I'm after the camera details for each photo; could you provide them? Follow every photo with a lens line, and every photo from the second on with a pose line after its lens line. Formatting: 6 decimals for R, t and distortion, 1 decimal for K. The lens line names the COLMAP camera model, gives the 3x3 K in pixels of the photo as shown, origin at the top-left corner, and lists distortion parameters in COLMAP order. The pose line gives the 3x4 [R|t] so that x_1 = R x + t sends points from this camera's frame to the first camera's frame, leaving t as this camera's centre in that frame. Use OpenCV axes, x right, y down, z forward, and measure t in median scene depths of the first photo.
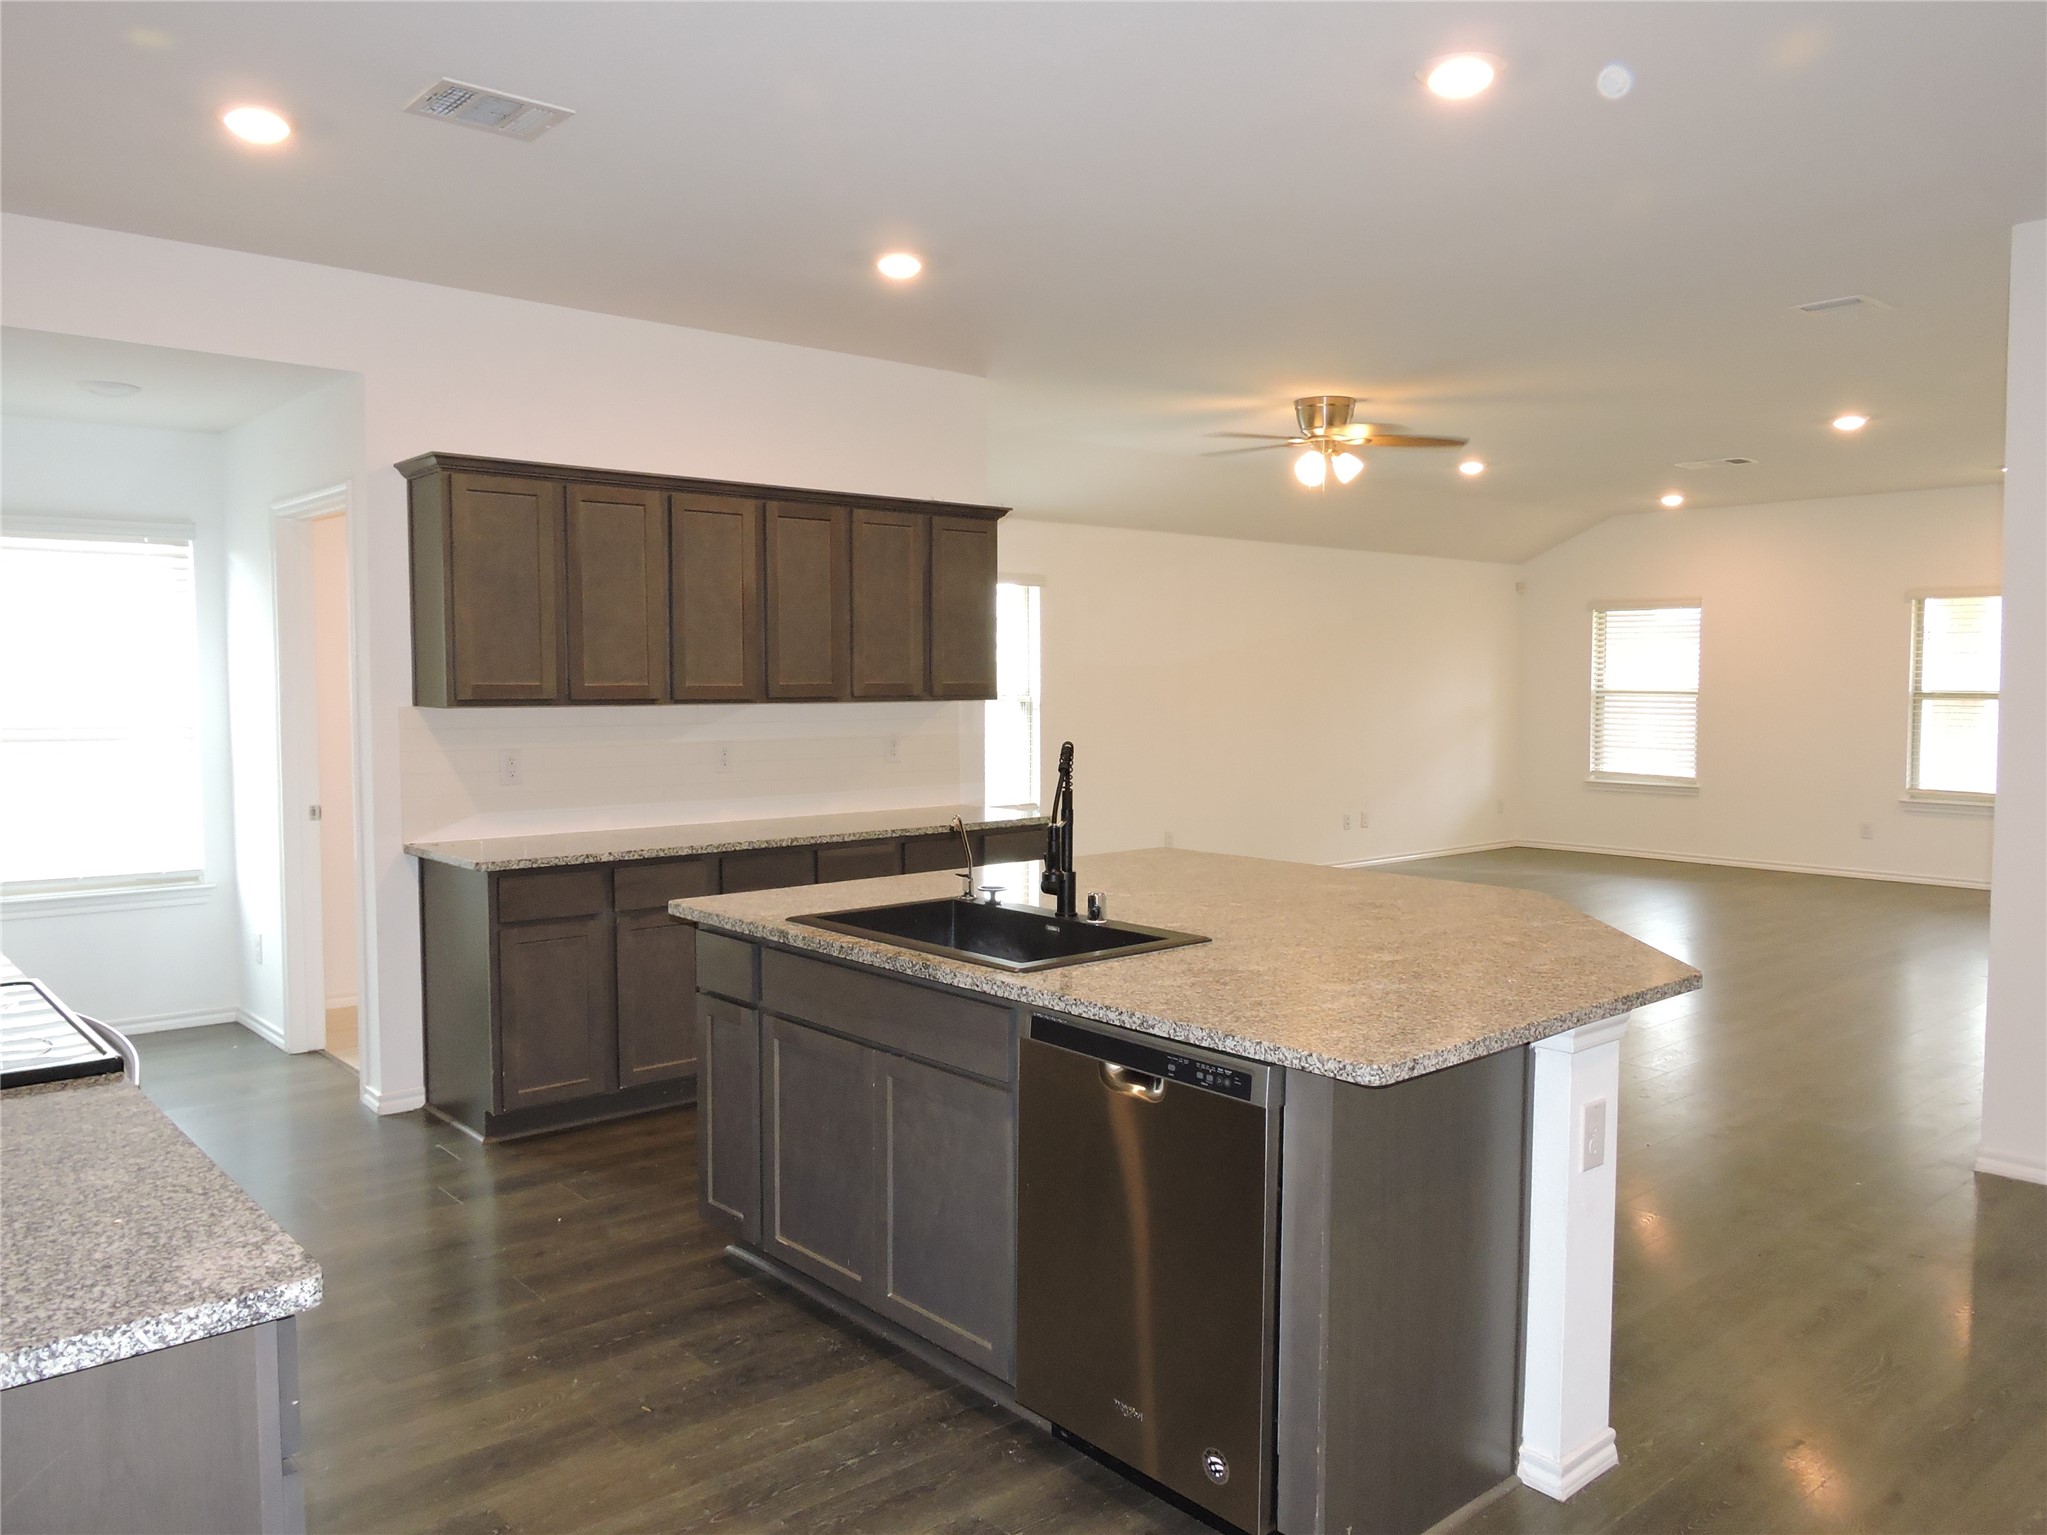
lens RADIAL K [[1515.6, 0, 1023.5], [0, 1515.6, 767.5], [0, 0, 1]] dist [0.000069, -0.003252]
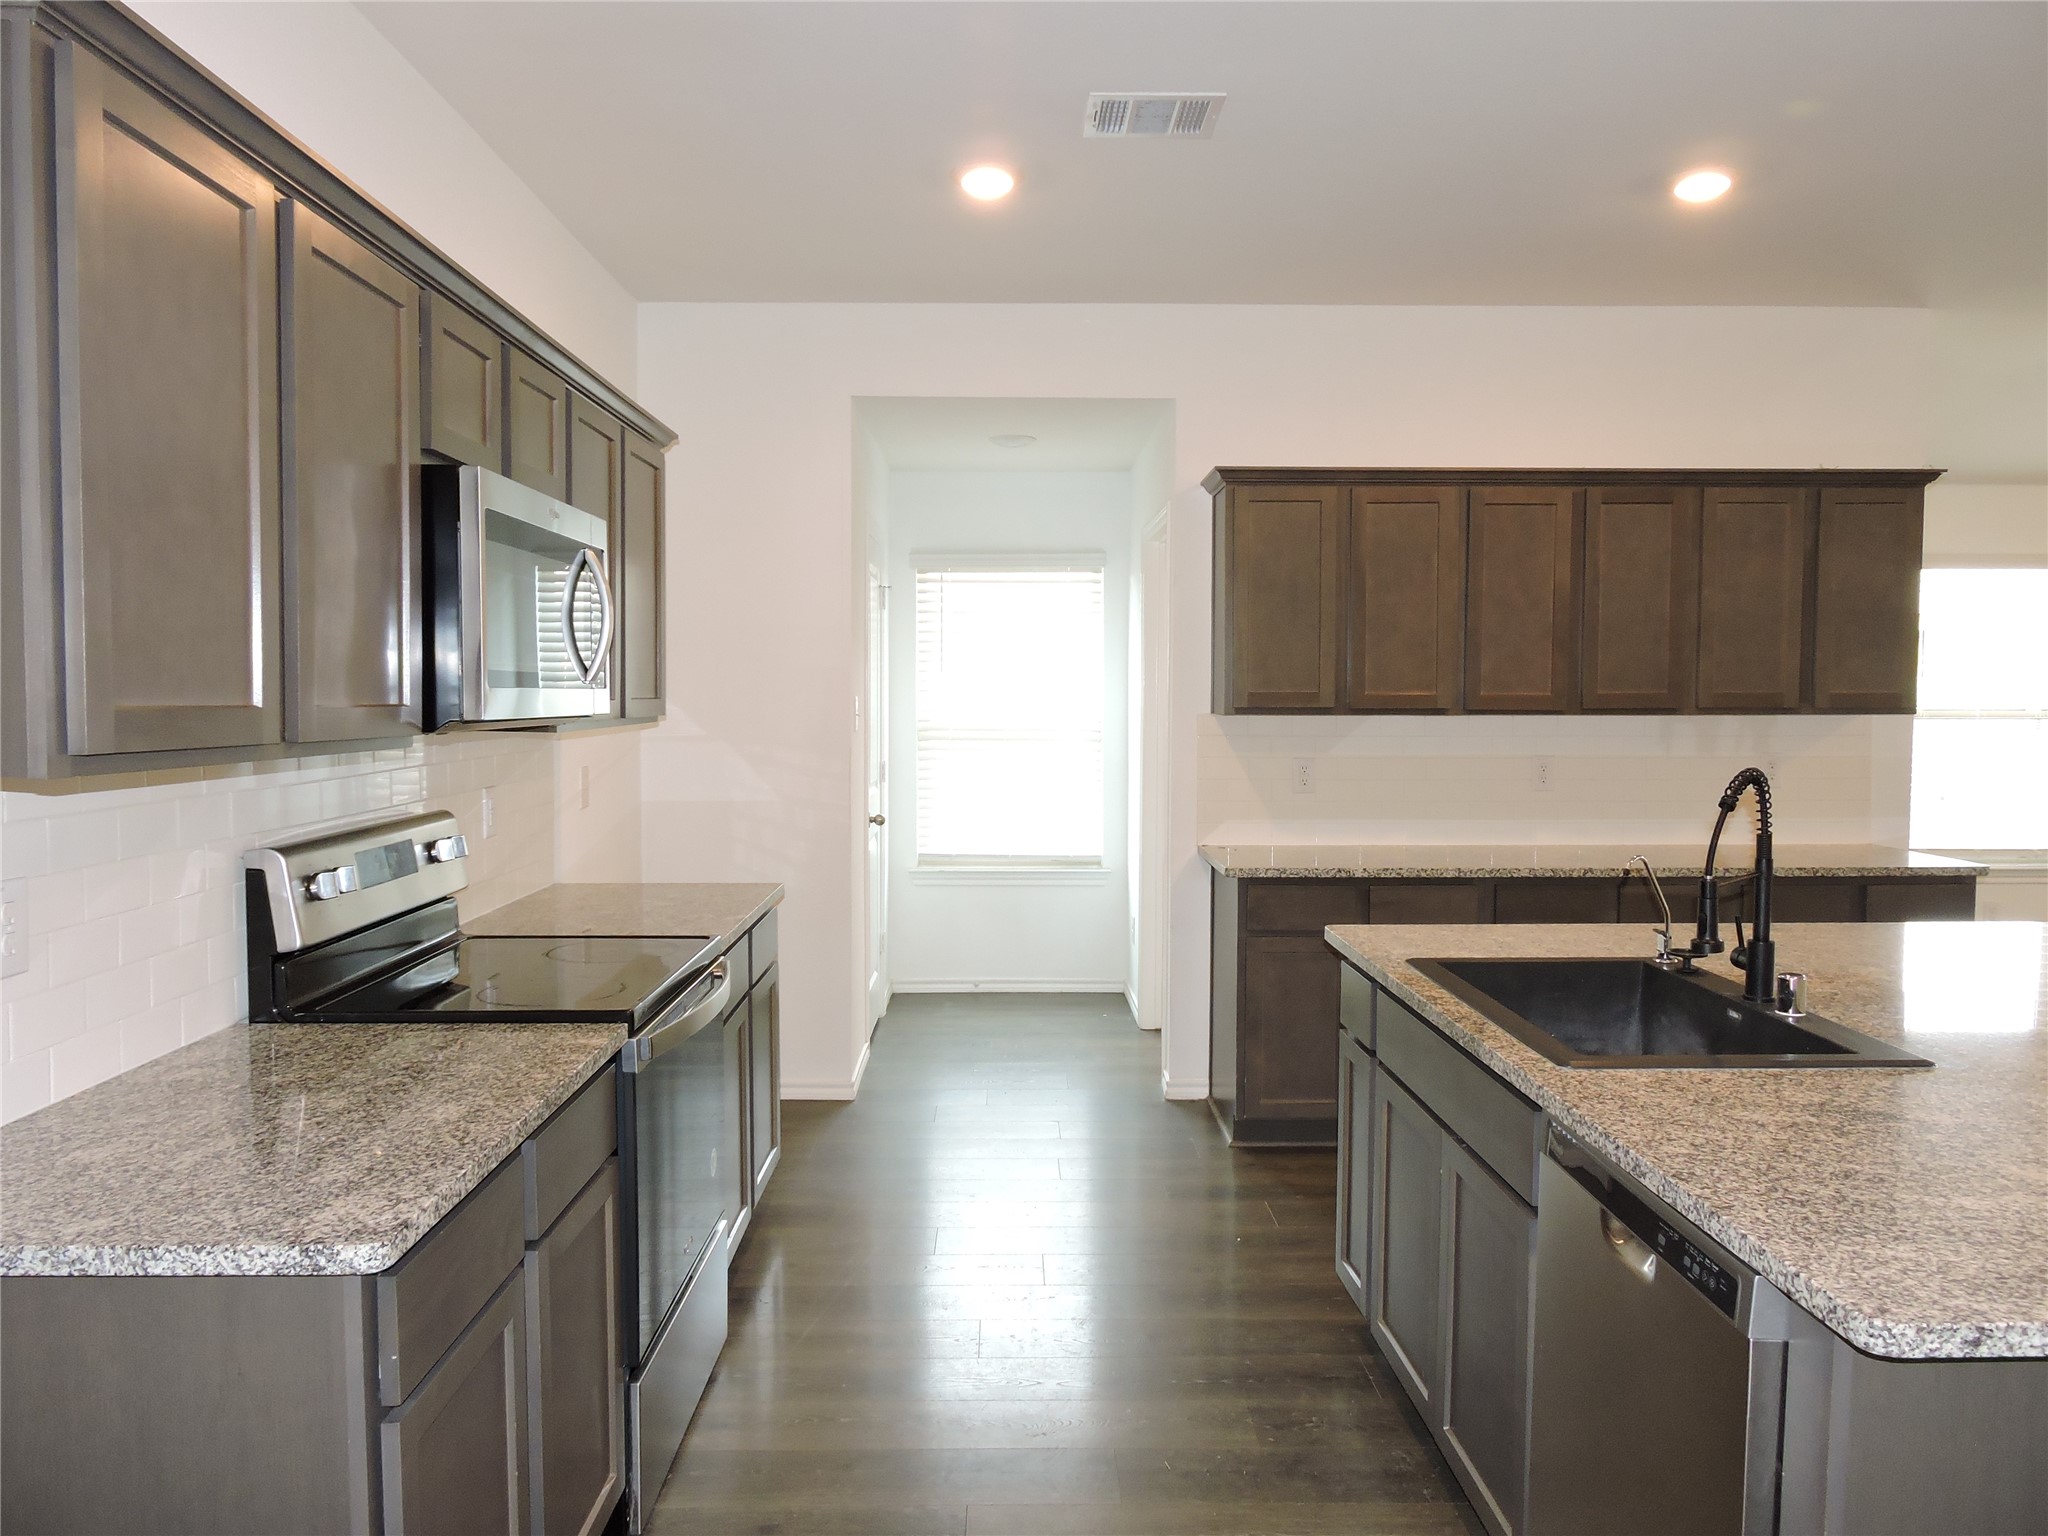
lens RADIAL K [[1463.2, 0, 1027.0], [0, 1463.2, 770.1], [0, 0, 1]] dist [-0.001740, -0.000611]
pose [[0.759645, 0.035599, -0.649363, 0.210269], [-0.038744, 0.999204, 0.009455, -0.008427], [0.649183, 0.017976, 0.760420, 0.205410]]
